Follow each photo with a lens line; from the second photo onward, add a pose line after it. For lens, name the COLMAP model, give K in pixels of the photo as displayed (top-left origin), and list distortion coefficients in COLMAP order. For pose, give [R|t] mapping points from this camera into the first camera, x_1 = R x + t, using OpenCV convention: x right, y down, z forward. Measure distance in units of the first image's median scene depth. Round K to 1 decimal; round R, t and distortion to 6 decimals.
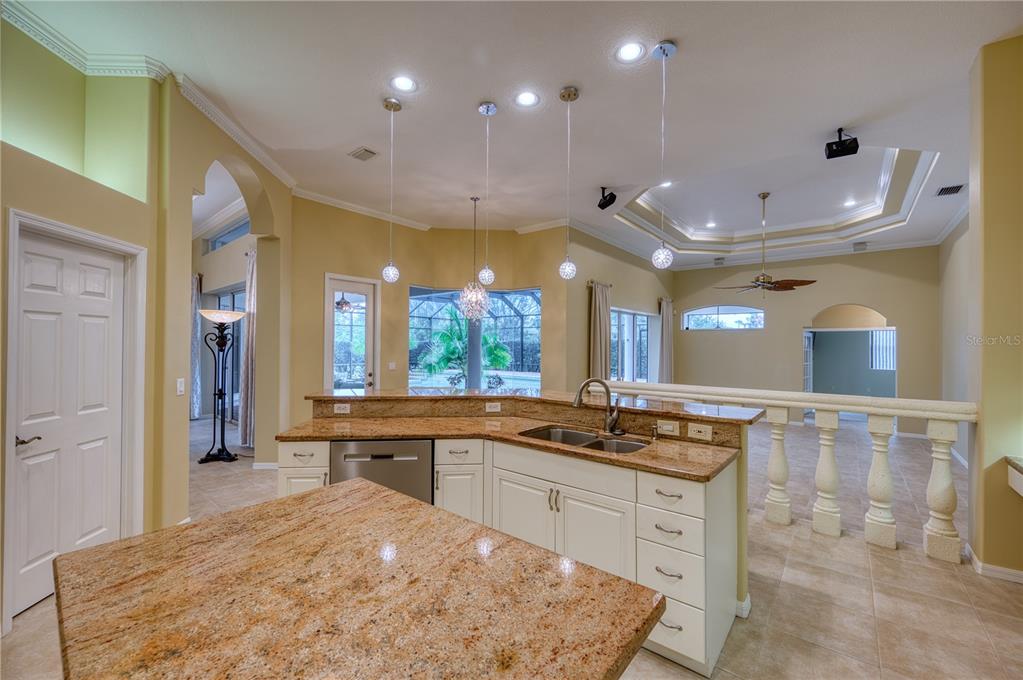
lens RADIAL K [[412.6, 0, 512.5], [0, 412.6, 341.0], [0, 0, 1]] dist [-0.012779, -0.000159]
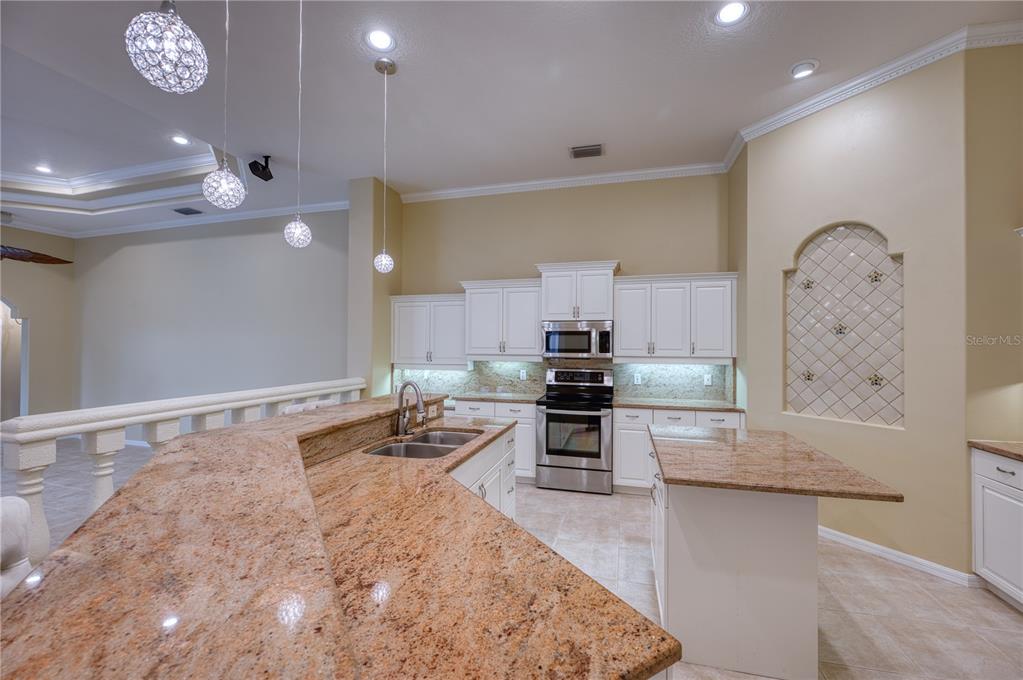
lens RADIAL K [[412.6, 0, 511.7], [0, 412.6, 339.0], [0, 0, 1]] dist [-0.012779, -0.000159]
pose [[-0.410644, 0.001128, 0.911795, -0.759466], [-0.012276, 0.999902, -0.006766, -0.001629], [-0.911713, -0.013972, -0.410589, 1.170126]]
